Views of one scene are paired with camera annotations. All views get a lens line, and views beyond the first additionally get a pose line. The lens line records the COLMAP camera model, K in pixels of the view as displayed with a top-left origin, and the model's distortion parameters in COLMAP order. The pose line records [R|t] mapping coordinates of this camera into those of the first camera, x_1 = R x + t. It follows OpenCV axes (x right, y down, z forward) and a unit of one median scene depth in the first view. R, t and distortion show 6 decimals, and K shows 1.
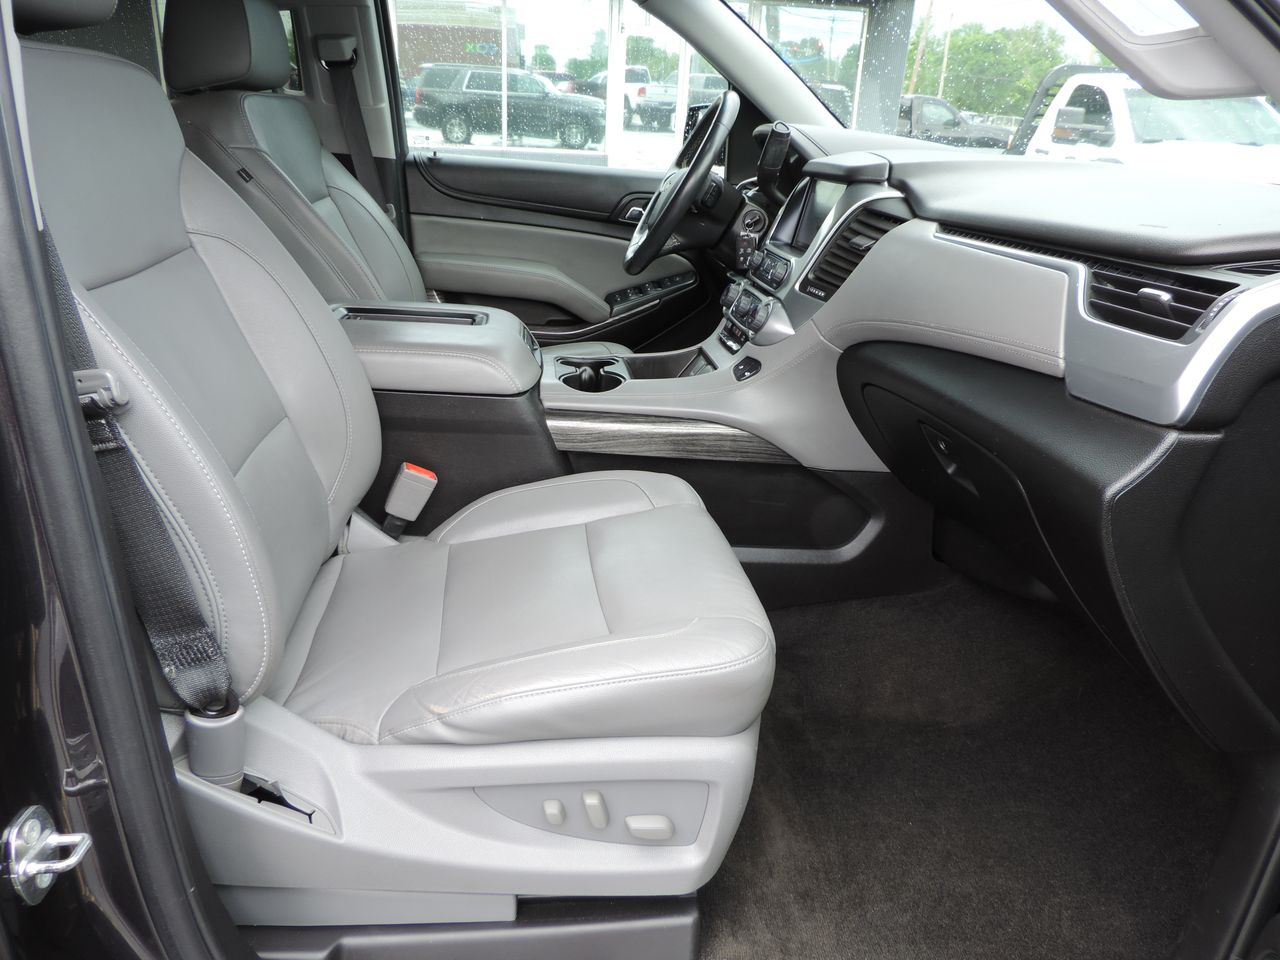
lens RADIAL K [[911.5, 0, 640.0], [0, 911.5, 480.0], [0, 0, 1]] dist [0.022718, -0.063339]
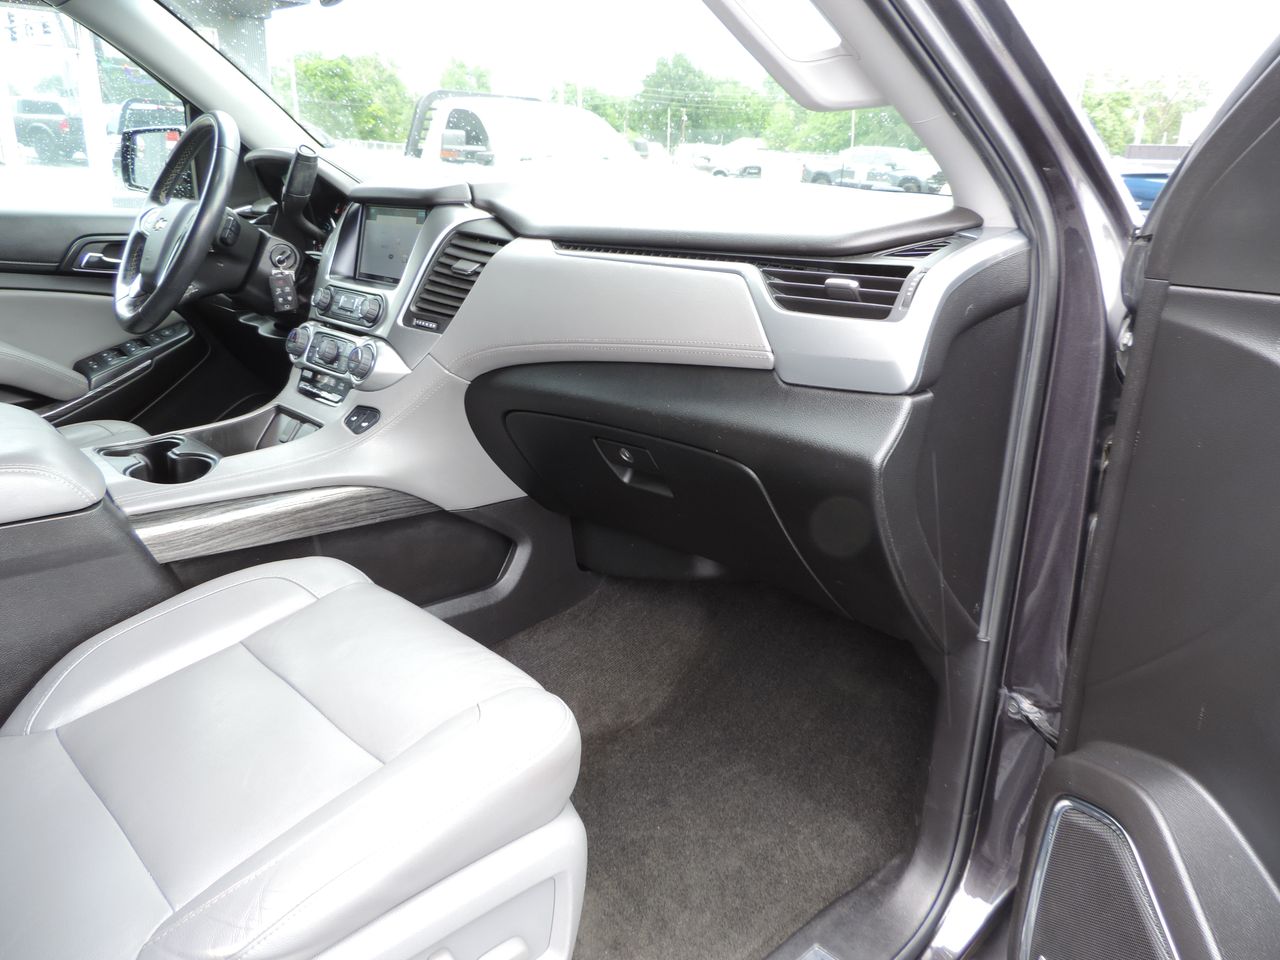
lens RADIAL K [[921.9, 0, 640.0], [0, 921.9, 480.0], [0, 0, 1]] dist [0.002995, 0.002395]
pose [[0.803937, -0.216567, 0.553881, -0.181784], [0.232086, 0.971741, 0.043087, -0.041458], [-0.547560, 0.093909, 0.831480, 0.115377]]
